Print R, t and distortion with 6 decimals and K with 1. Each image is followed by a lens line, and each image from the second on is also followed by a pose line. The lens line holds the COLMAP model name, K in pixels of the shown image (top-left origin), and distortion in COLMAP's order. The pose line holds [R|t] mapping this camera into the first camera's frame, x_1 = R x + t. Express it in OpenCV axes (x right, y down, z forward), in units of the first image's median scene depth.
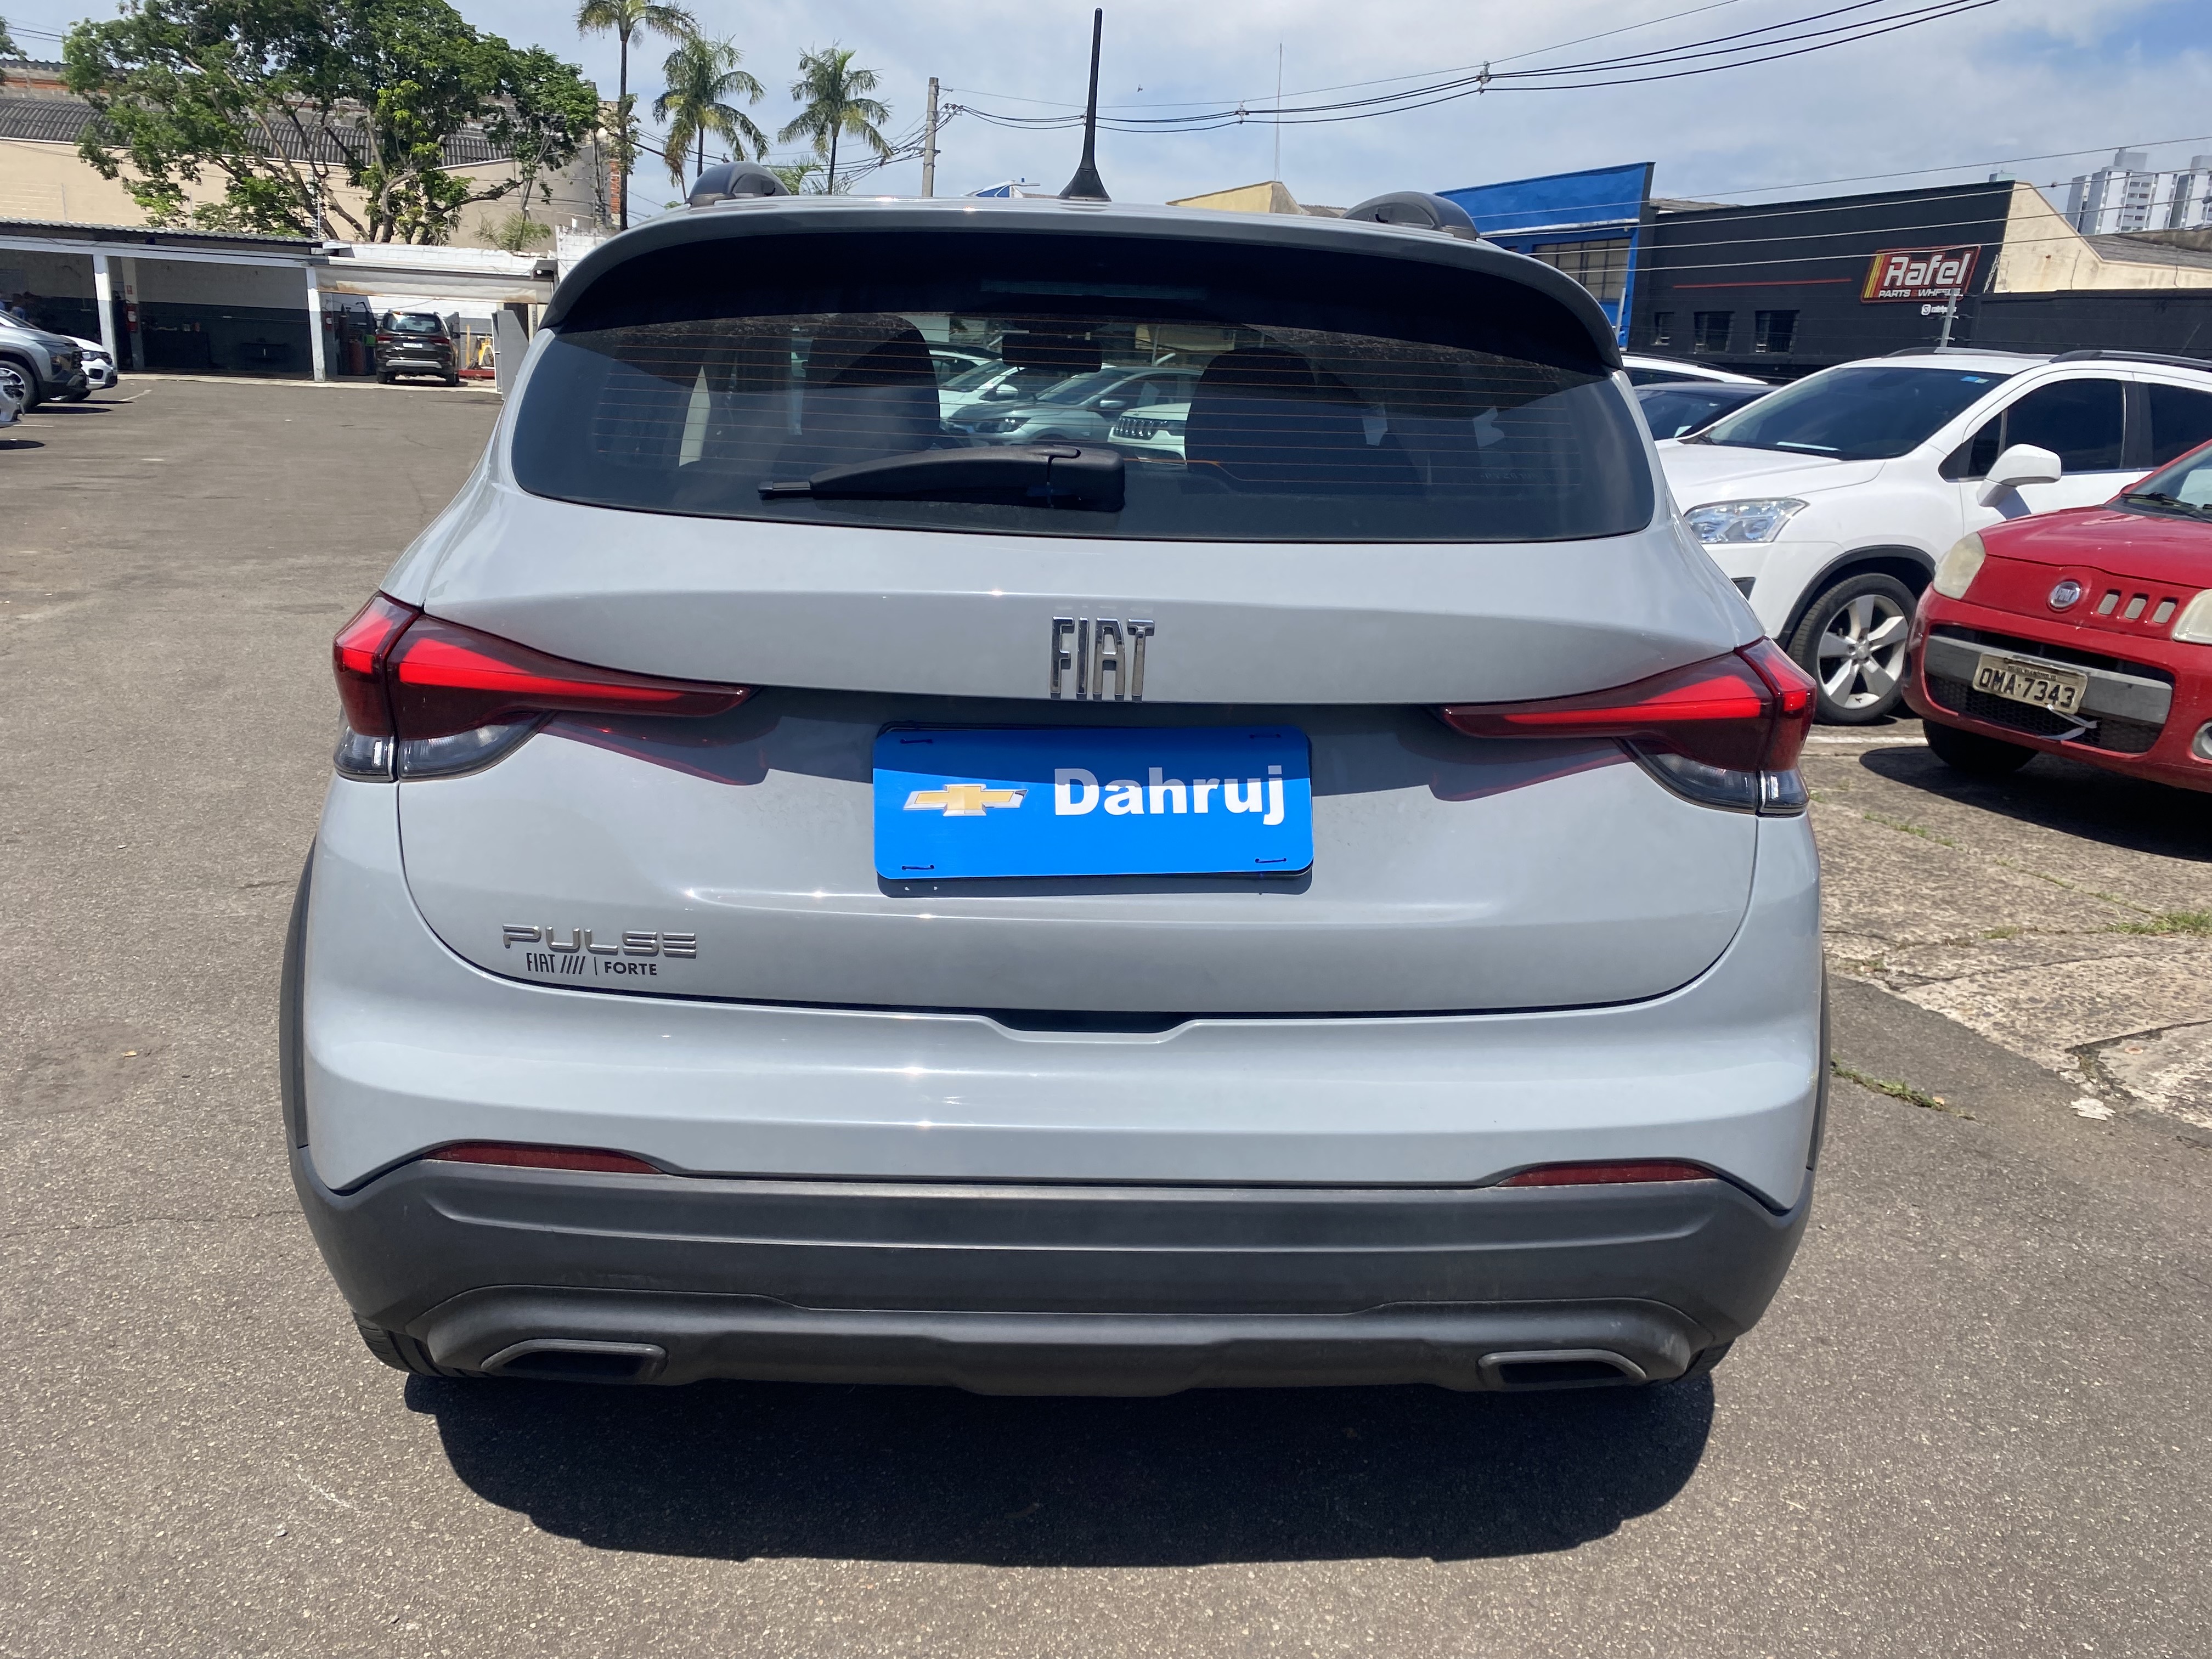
lens RADIAL K [[1687.0, 0, 1105.6], [0, 1687.0, 827.0], [0, 0, 1]] dist [0.018971, -0.014810]
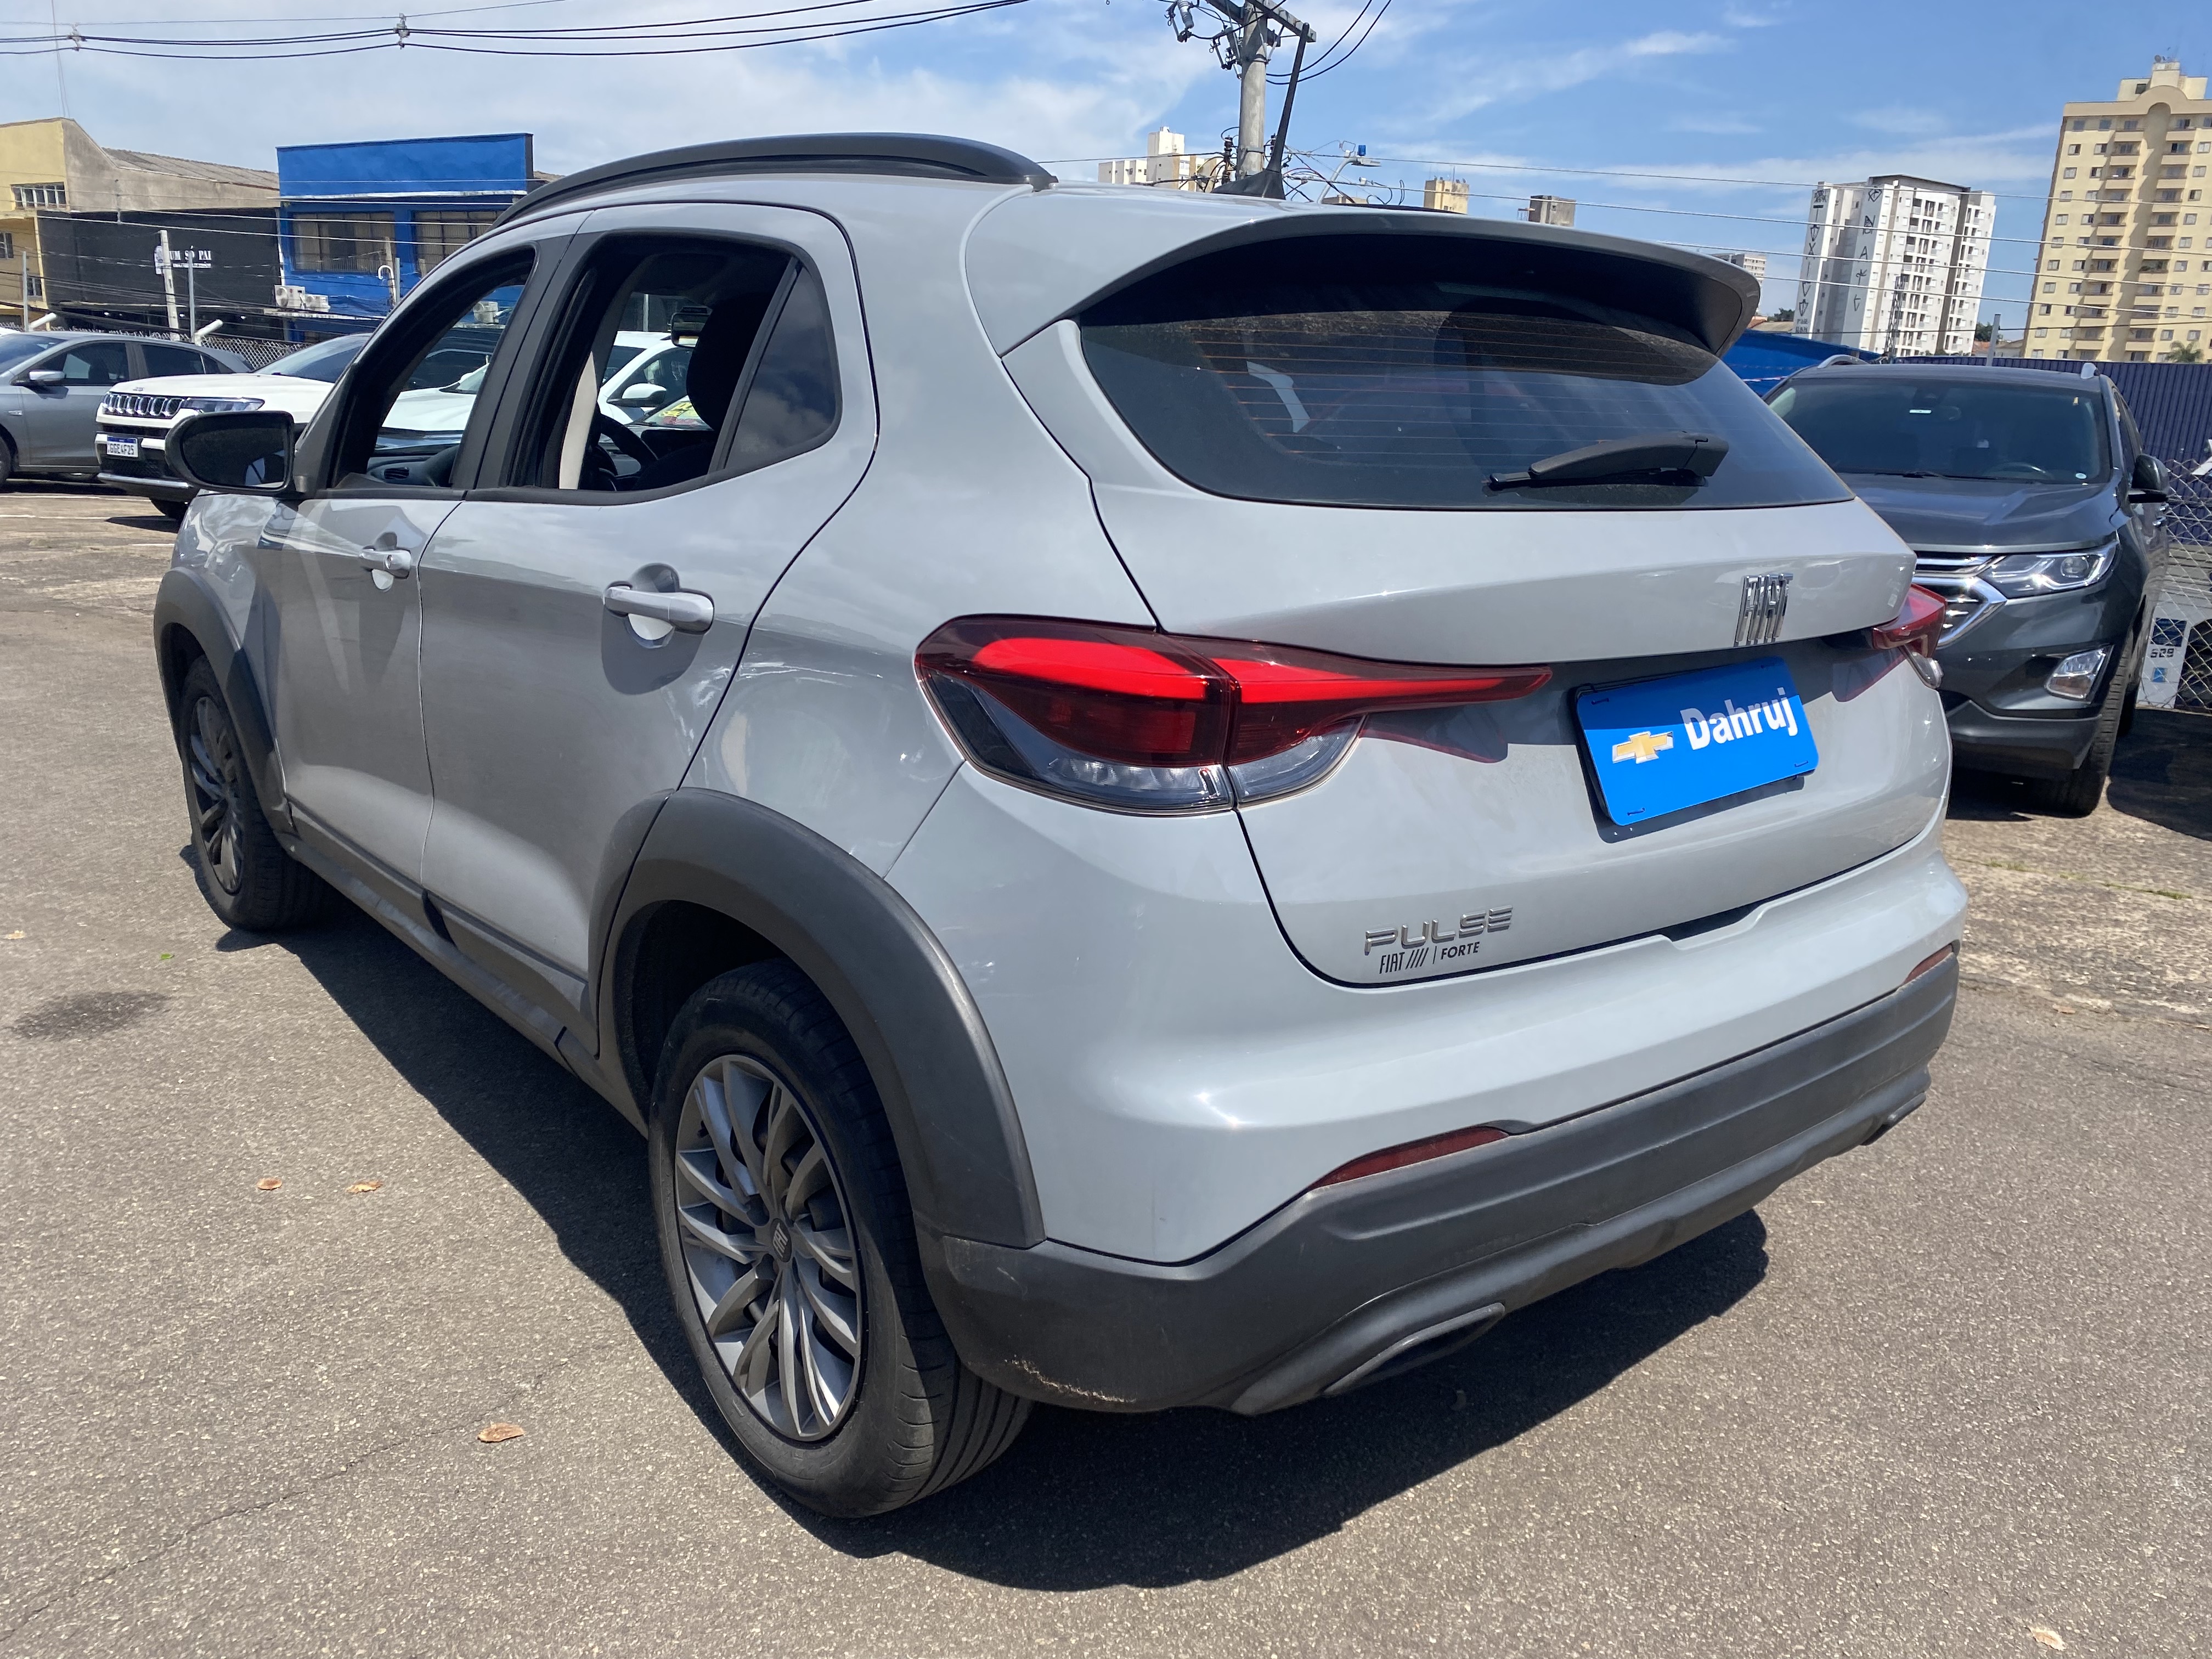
lens RADIAL K [[1687.0, 0, 1128.3], [0, 1687.0, 842.0], [0, 0, 1]] dist [0.018971, -0.014810]
pose [[0.800499, -0.162616, 0.576852, -0.792106], [0.150296, 0.986199, 0.069445, -0.064645], [-0.580183, 0.031108, 0.813892, 0.211973]]
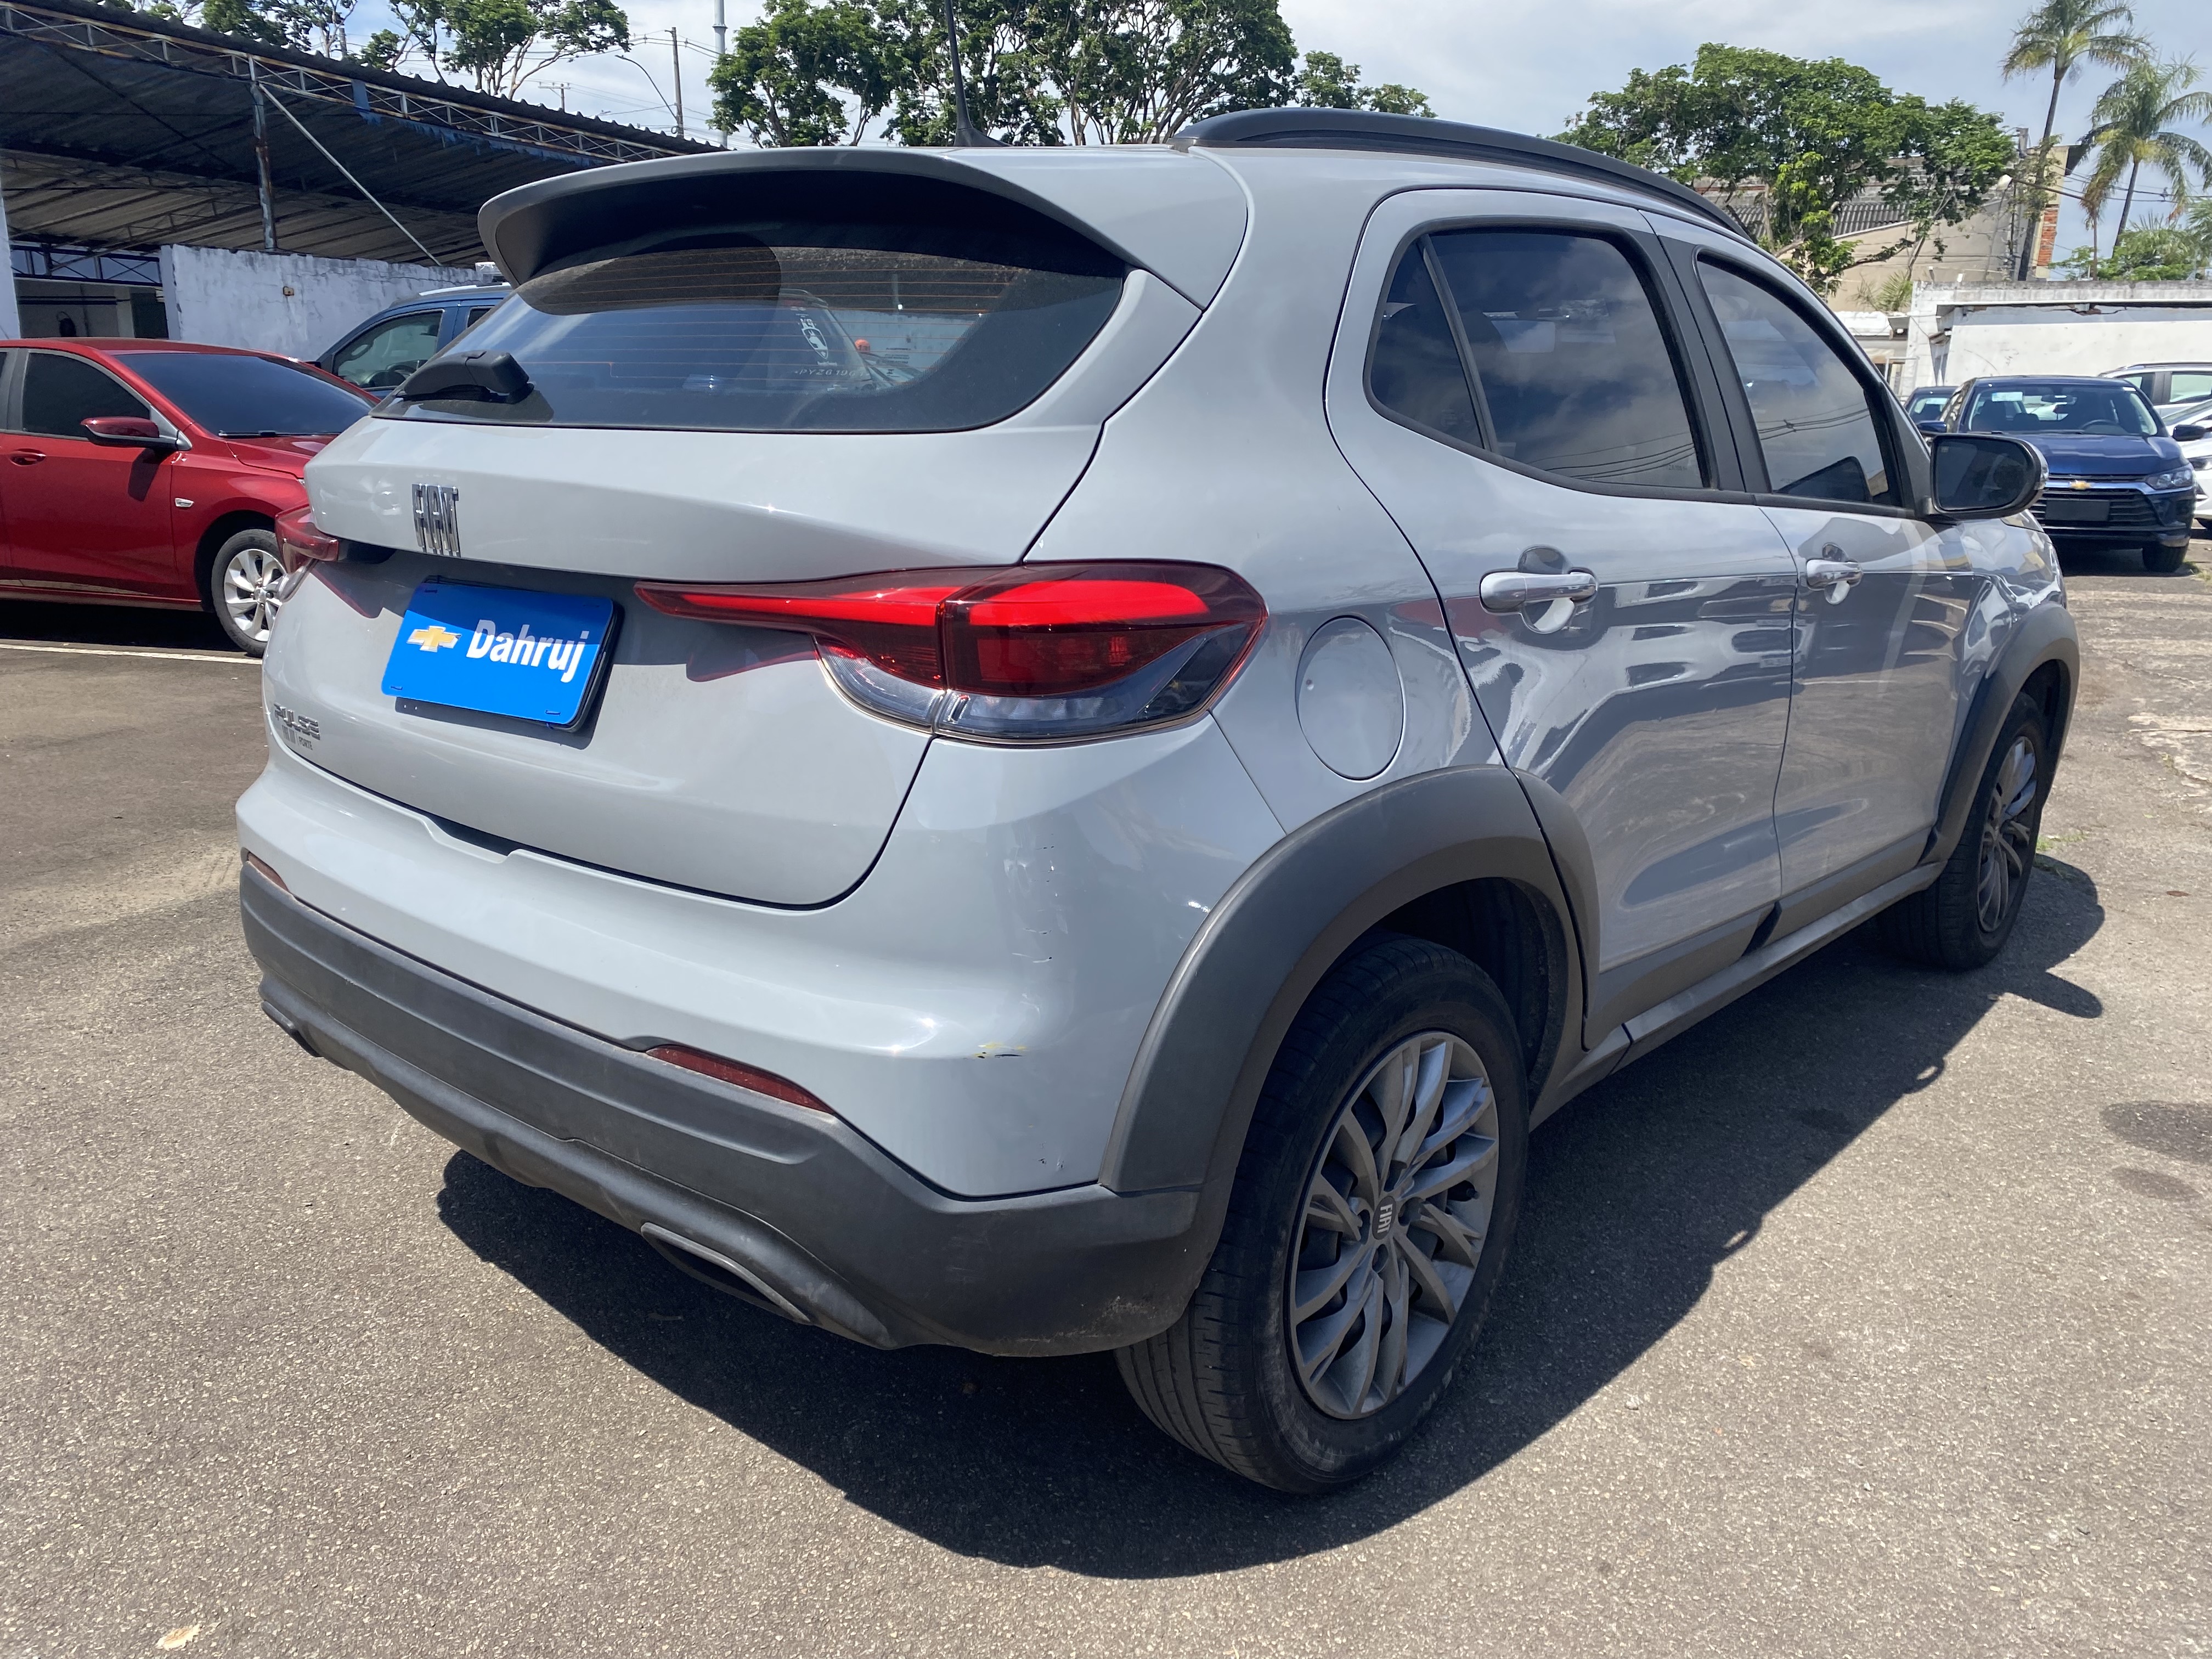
lens RADIAL K [[1687.0, 0, 1104.3], [0, 1687.0, 809.3], [0, 0, 1]] dist [0.018971, -0.014810]
pose [[0.720208, 0.138988, -0.679693, 0.871897], [-0.171341, 0.985012, 0.019868, -0.001108], [0.672267, 0.102150, 0.733227, 0.332467]]
